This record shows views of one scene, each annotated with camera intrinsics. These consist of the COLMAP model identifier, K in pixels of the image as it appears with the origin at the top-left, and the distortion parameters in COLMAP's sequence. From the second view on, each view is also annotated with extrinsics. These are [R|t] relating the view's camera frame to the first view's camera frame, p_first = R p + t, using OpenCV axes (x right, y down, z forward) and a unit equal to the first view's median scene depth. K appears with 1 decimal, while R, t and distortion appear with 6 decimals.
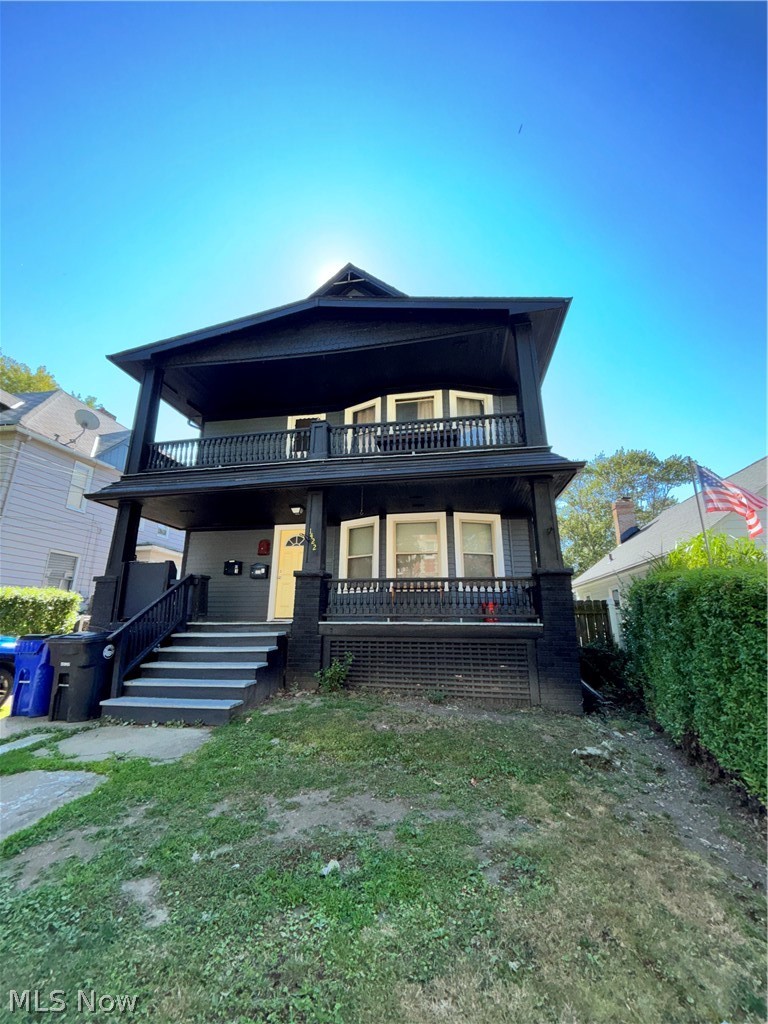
lens RADIAL K [[416.2, 0, 384.6], [0, 416.2, 512.2], [0, 0, 1]] dist [-0.001937, 0.001516]
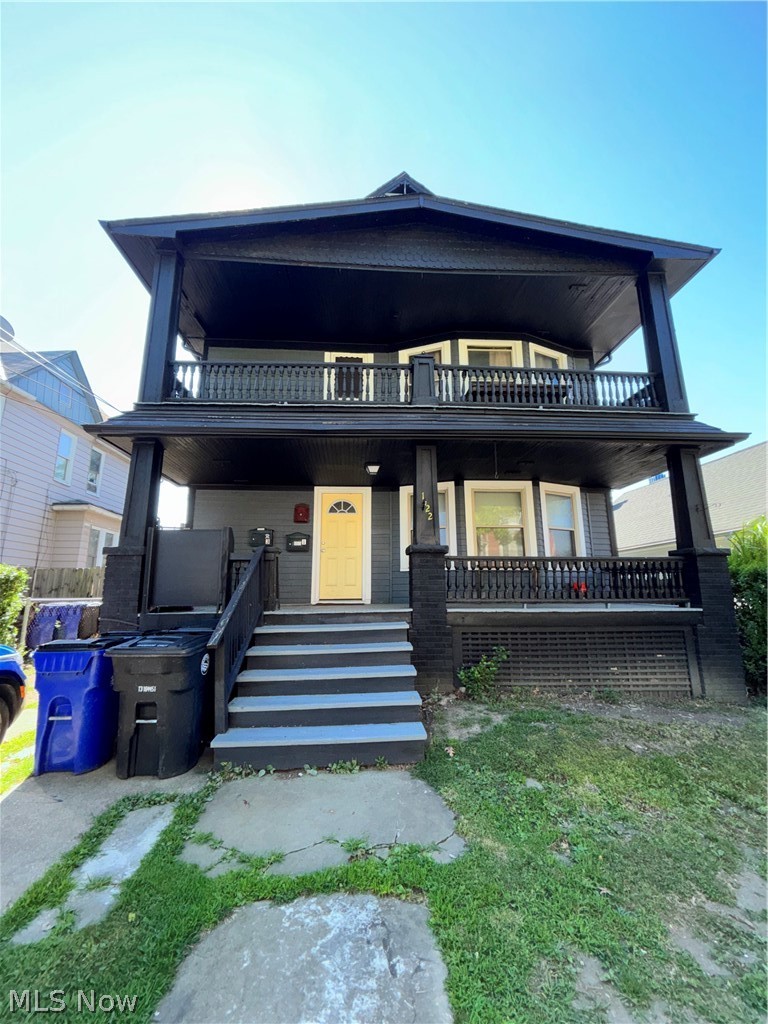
lens RADIAL K [[416.2, 0, 383.0], [0, 416.2, 510.6], [0, 0, 1]] dist [-0.001937, 0.001516]
pose [[0.971536, 0.037146, 0.233961, -0.385294], [-0.052839, 0.996728, 0.061166, 0.026868], [-0.230923, -0.071787, 0.970320, 0.218599]]
